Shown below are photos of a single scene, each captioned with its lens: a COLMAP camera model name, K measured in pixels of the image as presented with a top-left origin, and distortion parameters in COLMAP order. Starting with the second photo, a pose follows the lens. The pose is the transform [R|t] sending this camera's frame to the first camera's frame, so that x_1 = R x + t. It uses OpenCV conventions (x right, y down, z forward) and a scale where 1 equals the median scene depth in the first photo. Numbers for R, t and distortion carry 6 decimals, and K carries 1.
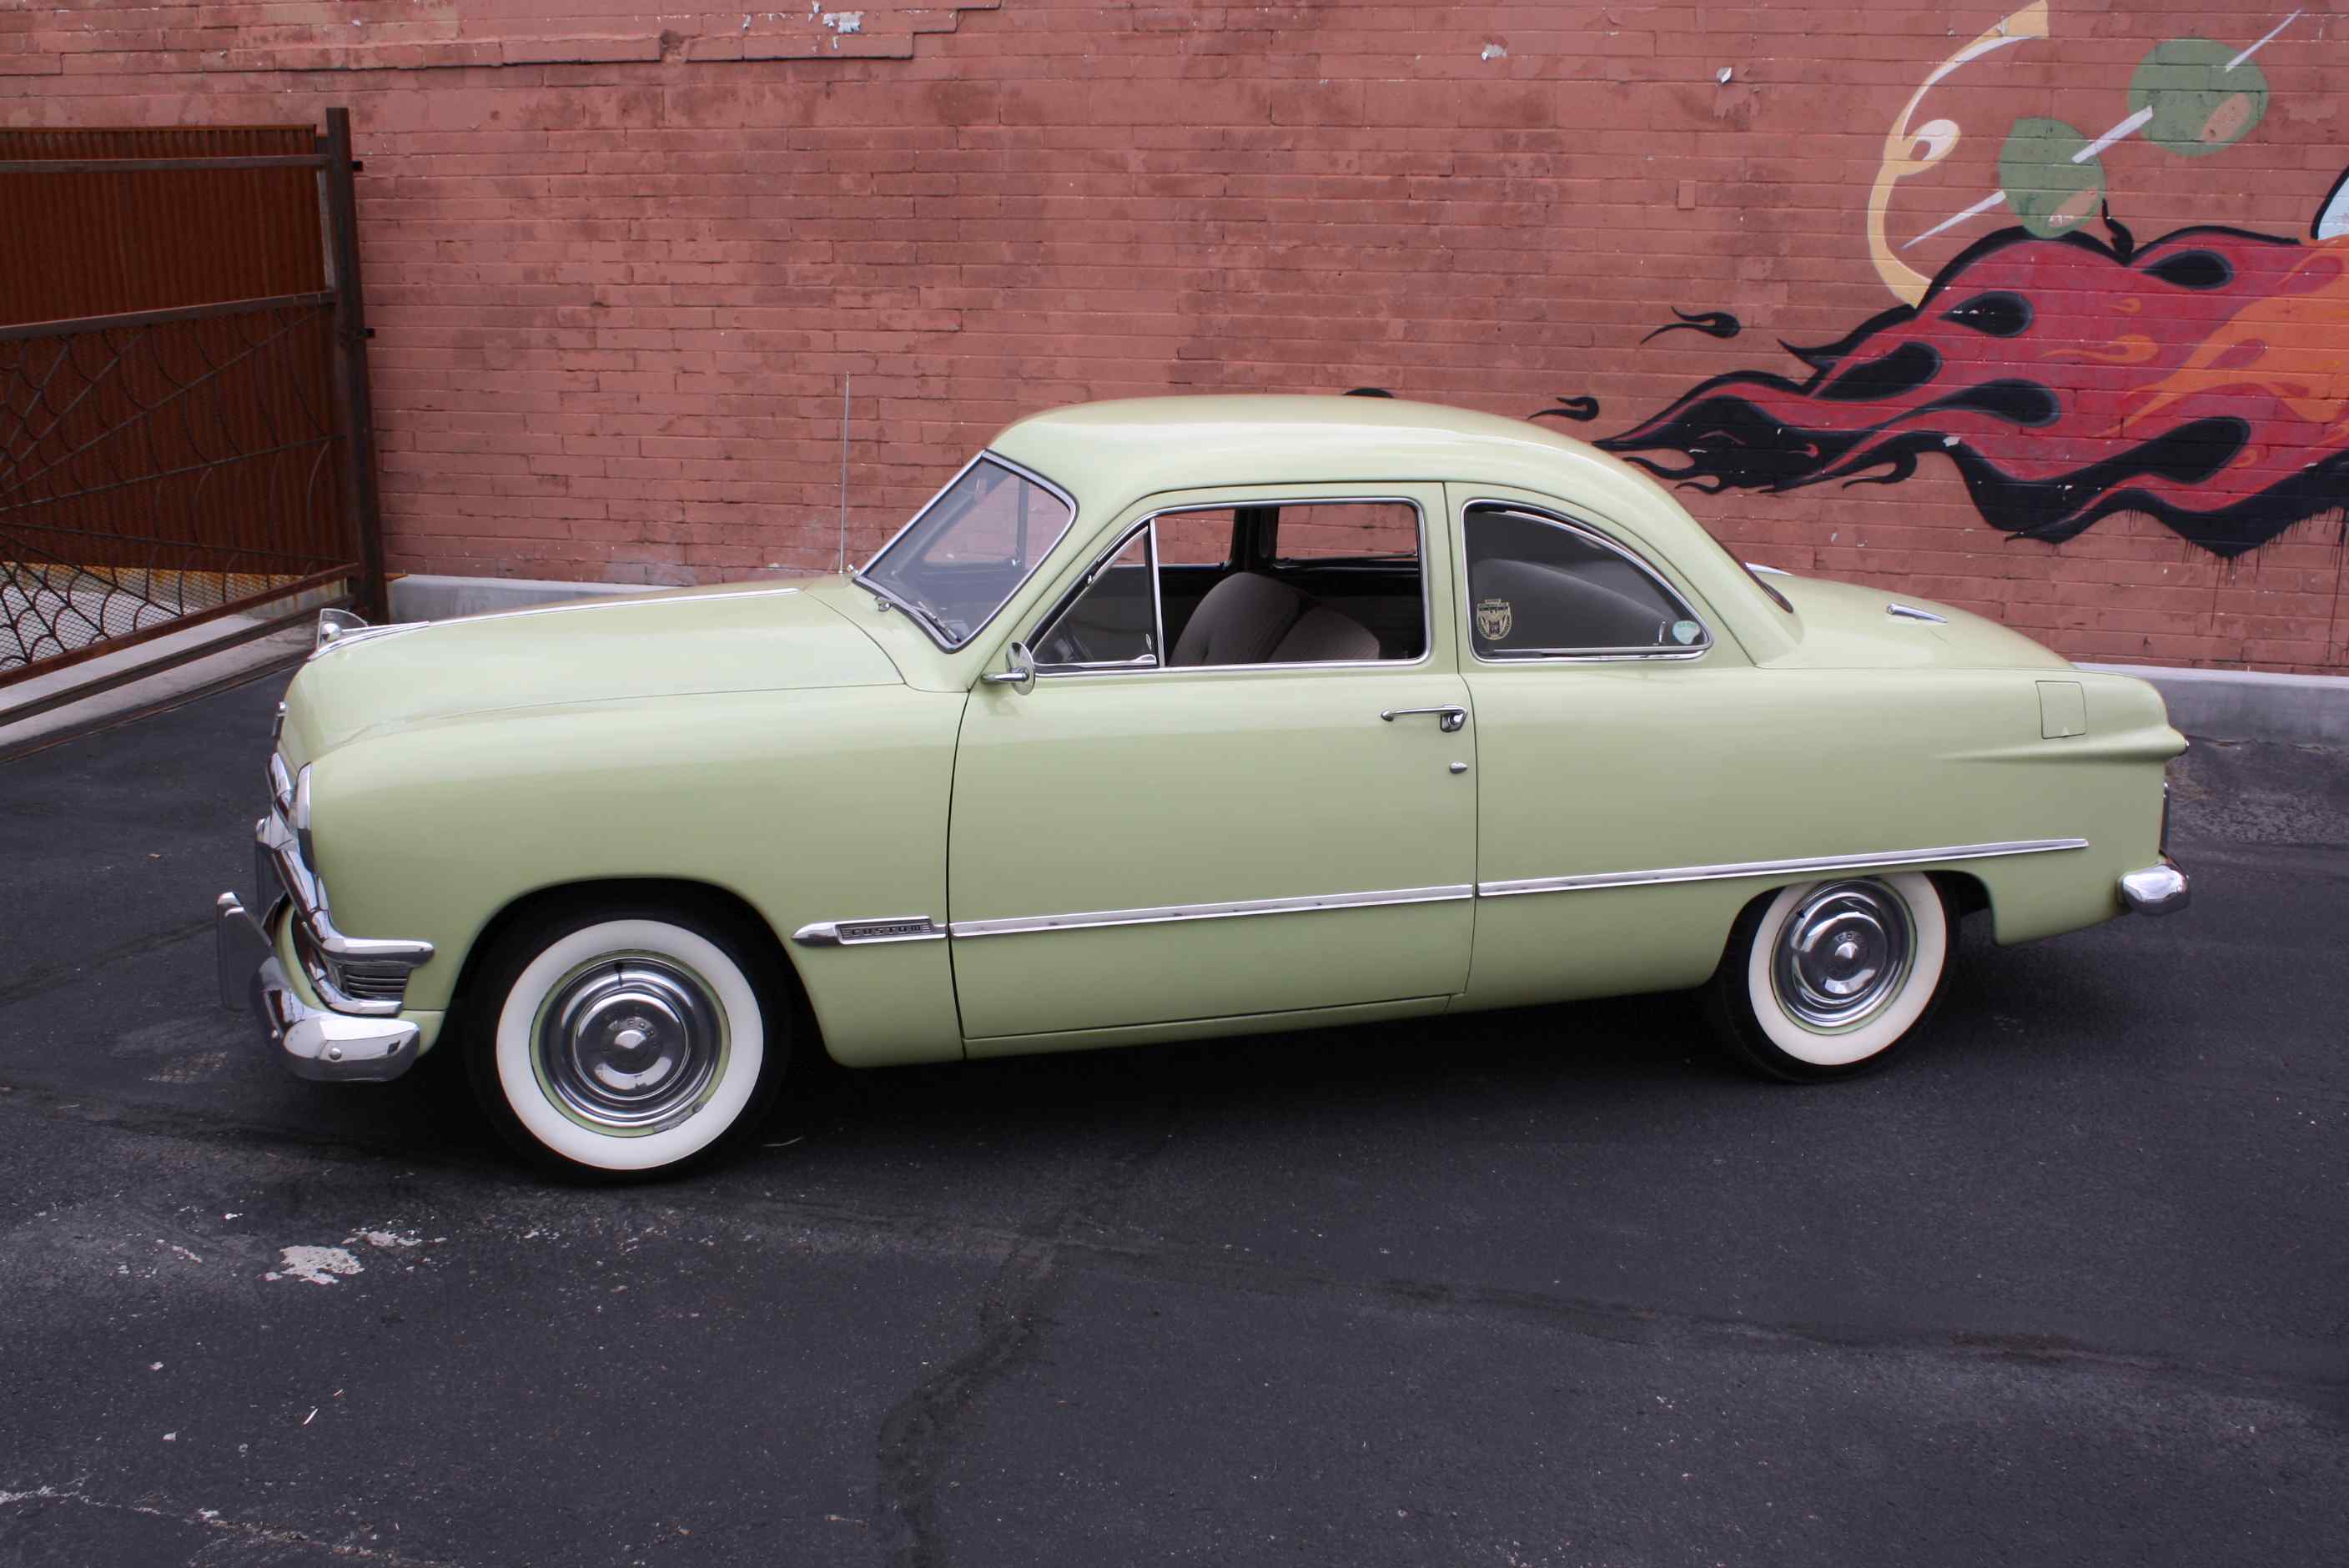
lens RADIAL K [[2229.8, 0, 1164.3], [0, 2229.8, 765.3], [0, 0, 1]] dist [-0.093643, 0.000000]
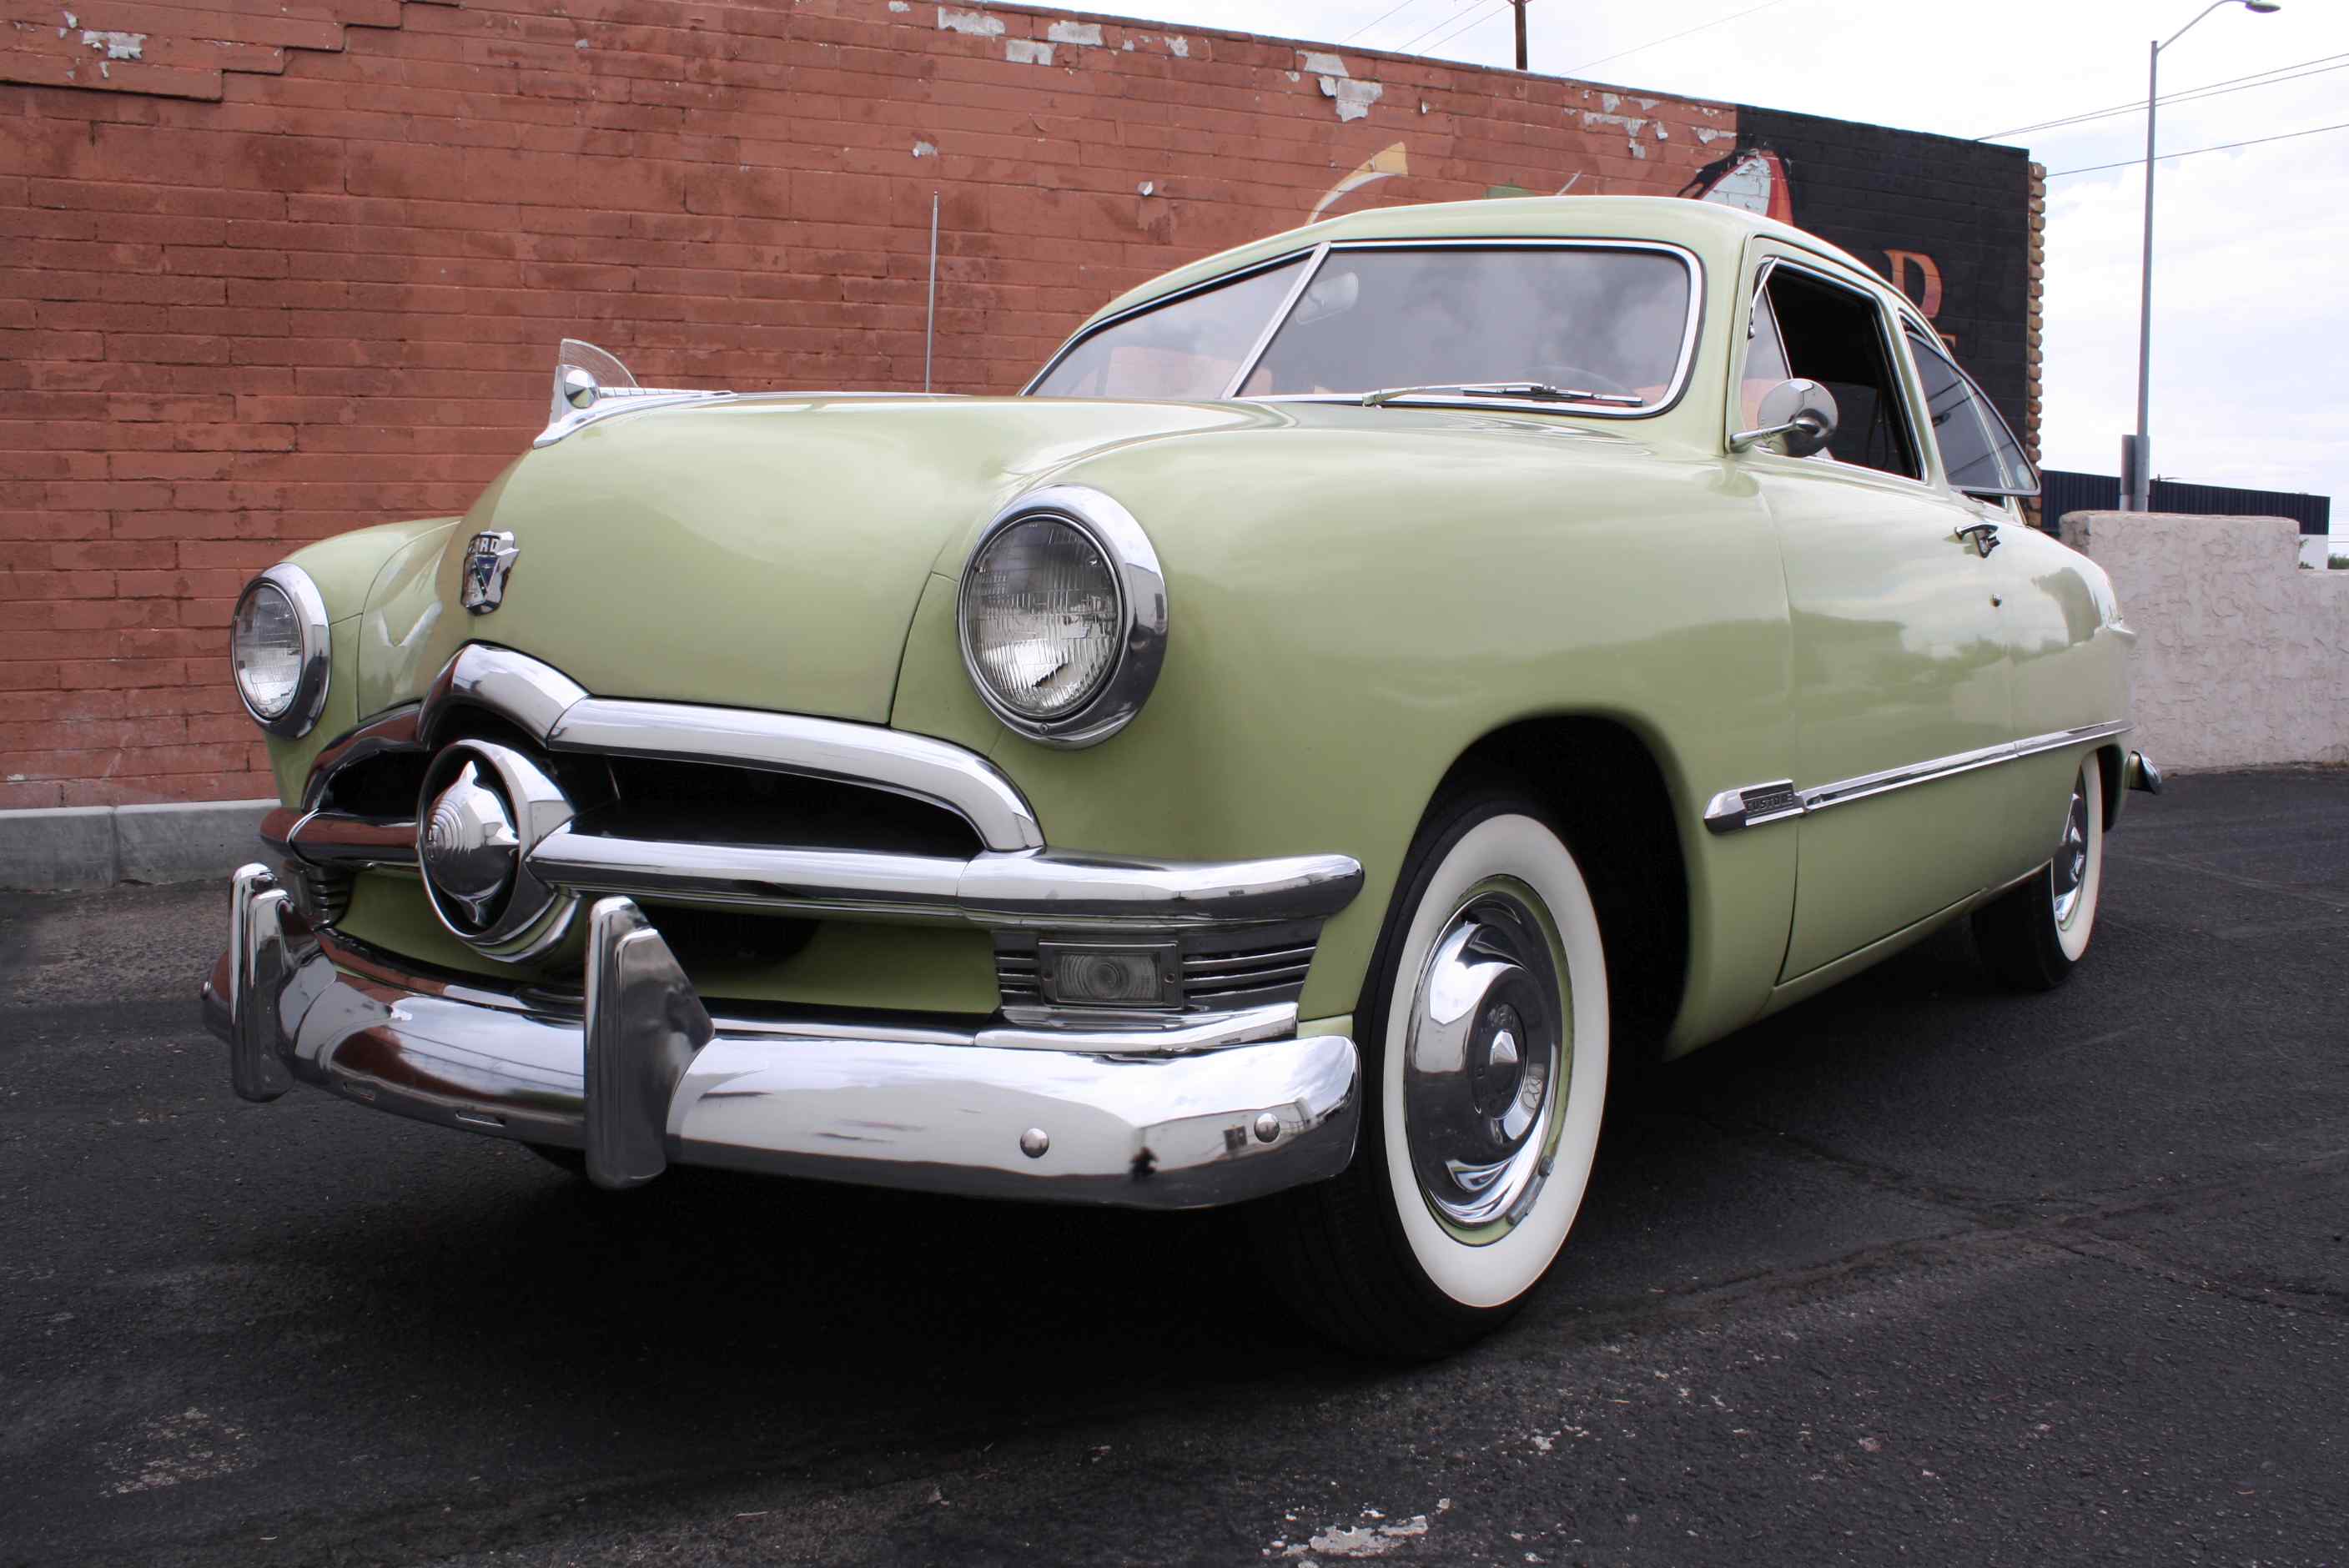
lens RADIAL K [[1988.9, 0, 1183.3], [0, 1988.9, 785.5], [0, 0, 1]] dist [-0.148751, 0.122244]
pose [[0.784032, -0.071786, 0.616556, -0.286034], [0.172982, 0.979209, -0.105960, 0.047776], [-0.596130, 0.189729, 0.780149, 0.319317]]
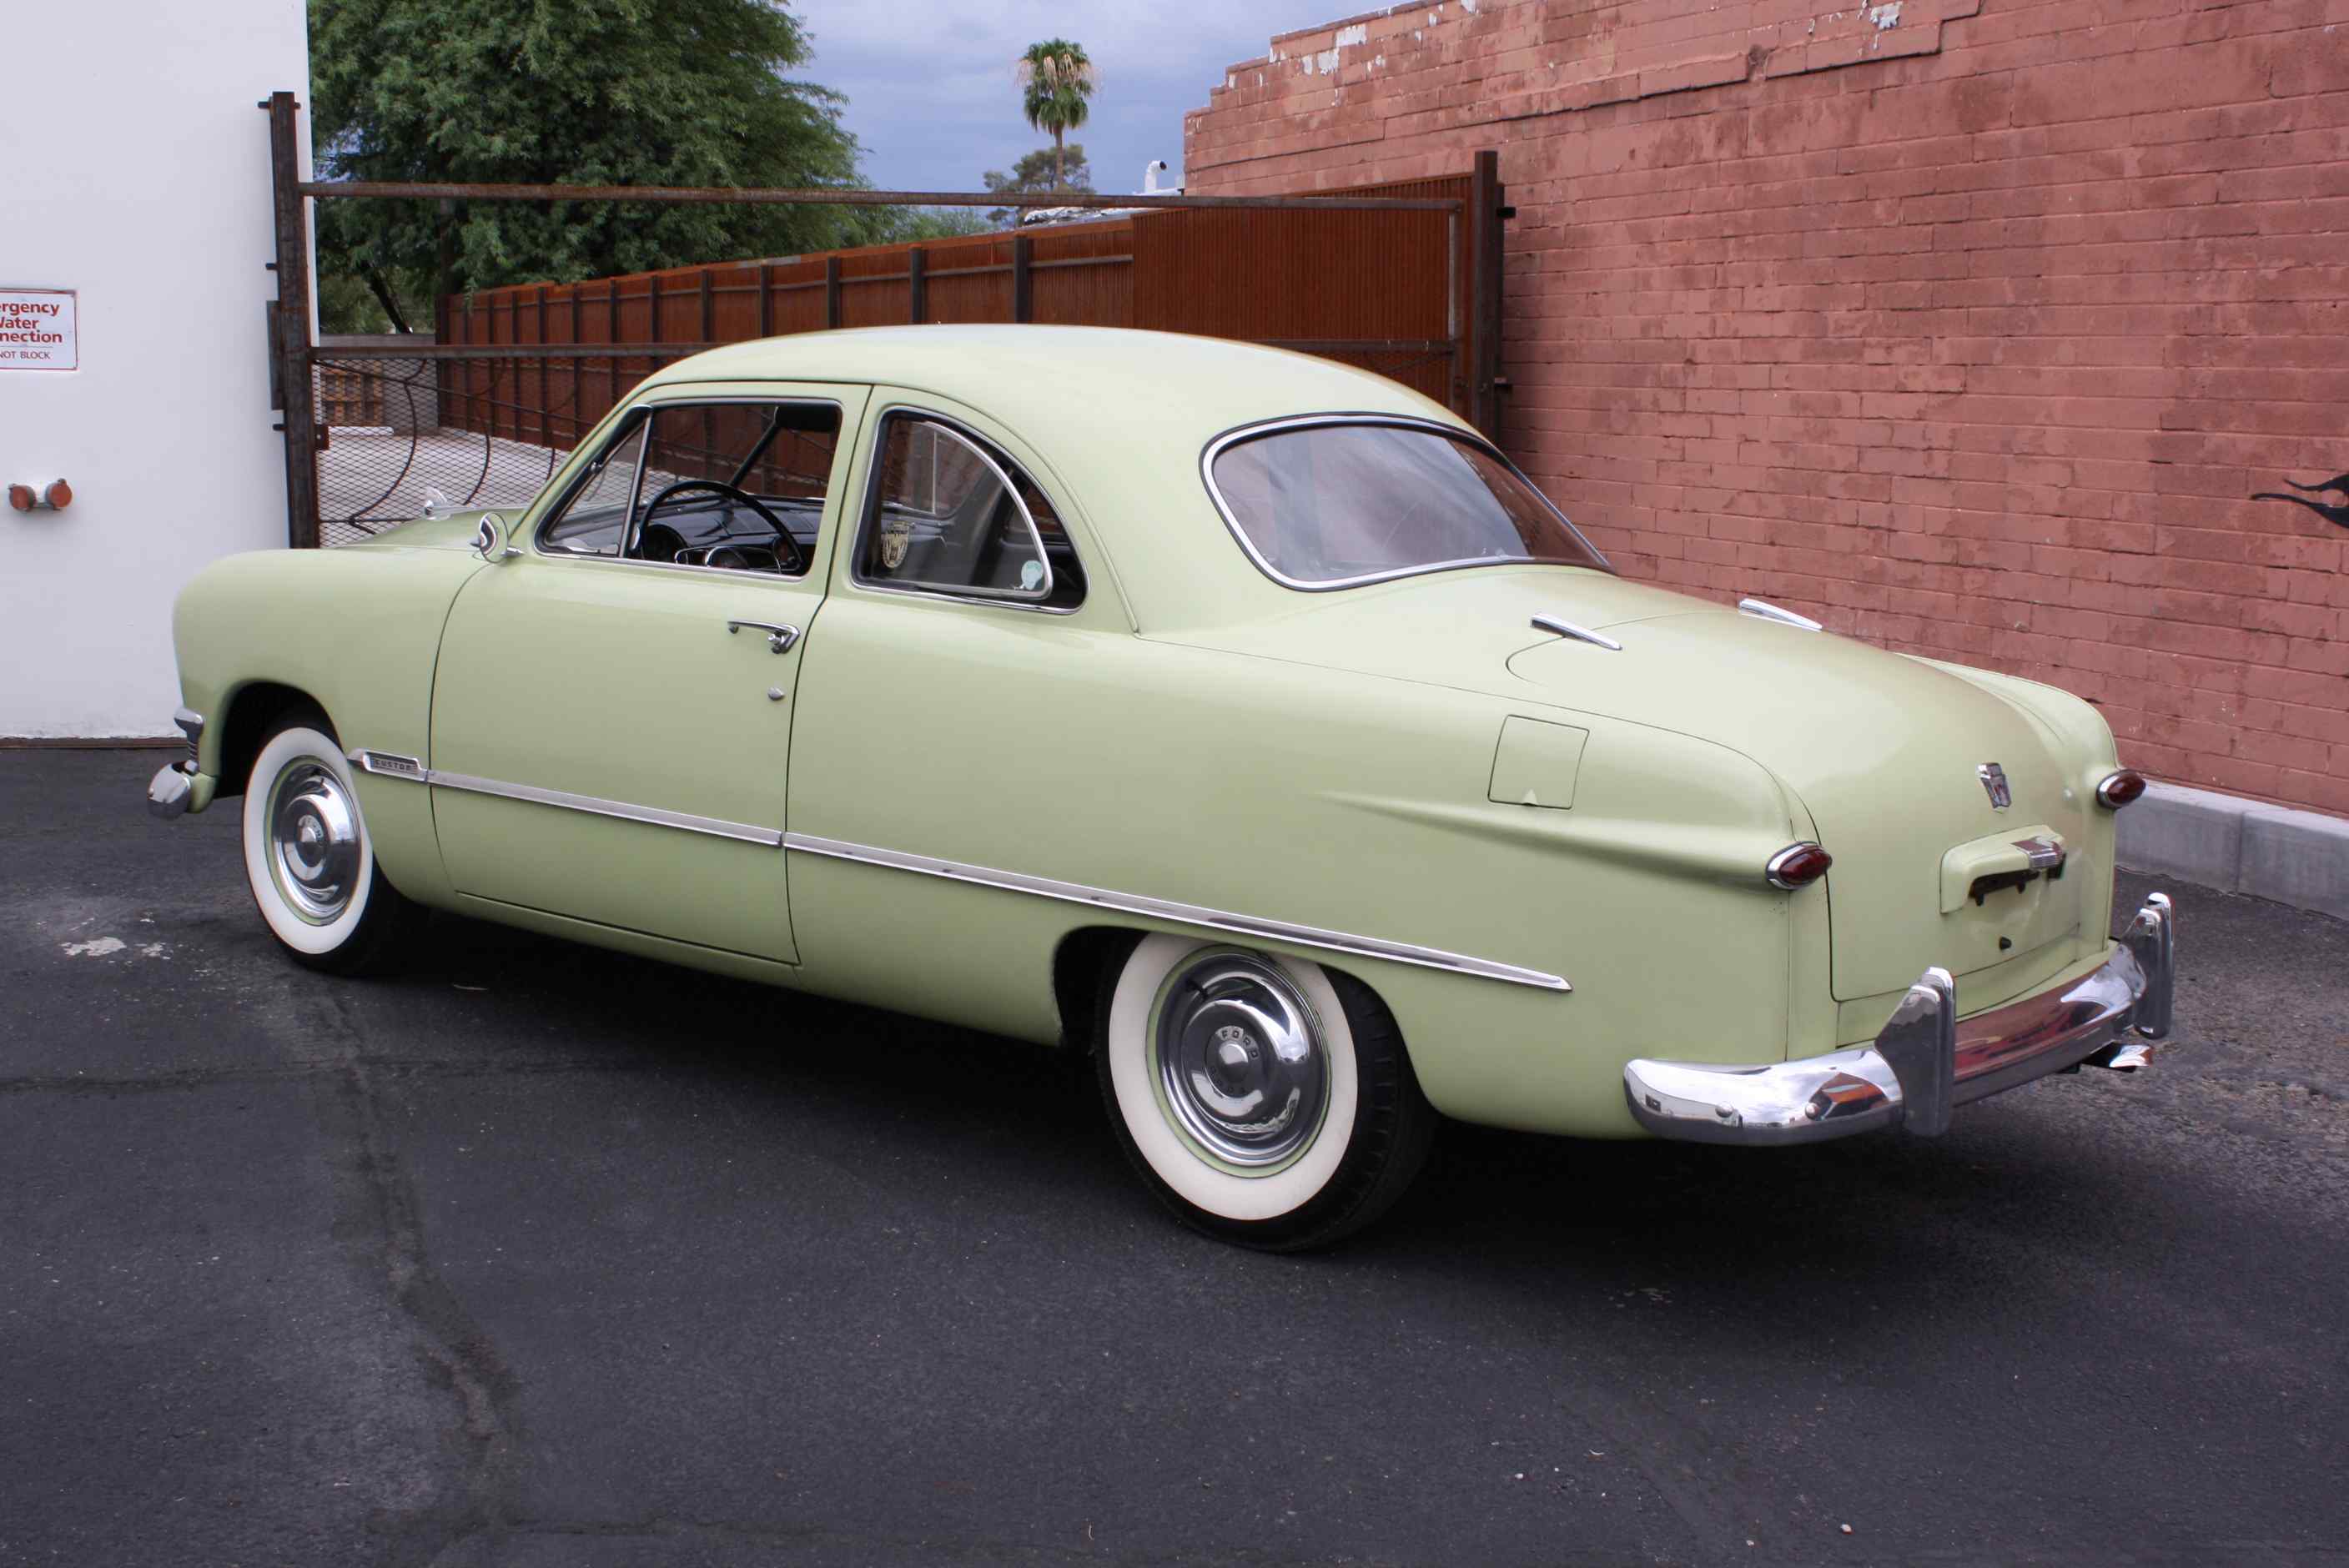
lens RADIAL K [[2698.0, 0, 1199.4], [0, 2698.0, 841.4], [0, 0, 1]] dist [-0.064391, 0.000000]
pose [[0.581516, 0.139287, -0.801523, 0.557329], [-0.212547, 0.977027, 0.015580, 0.003040], [0.785279, 0.161301, 0.597761, 0.255892]]
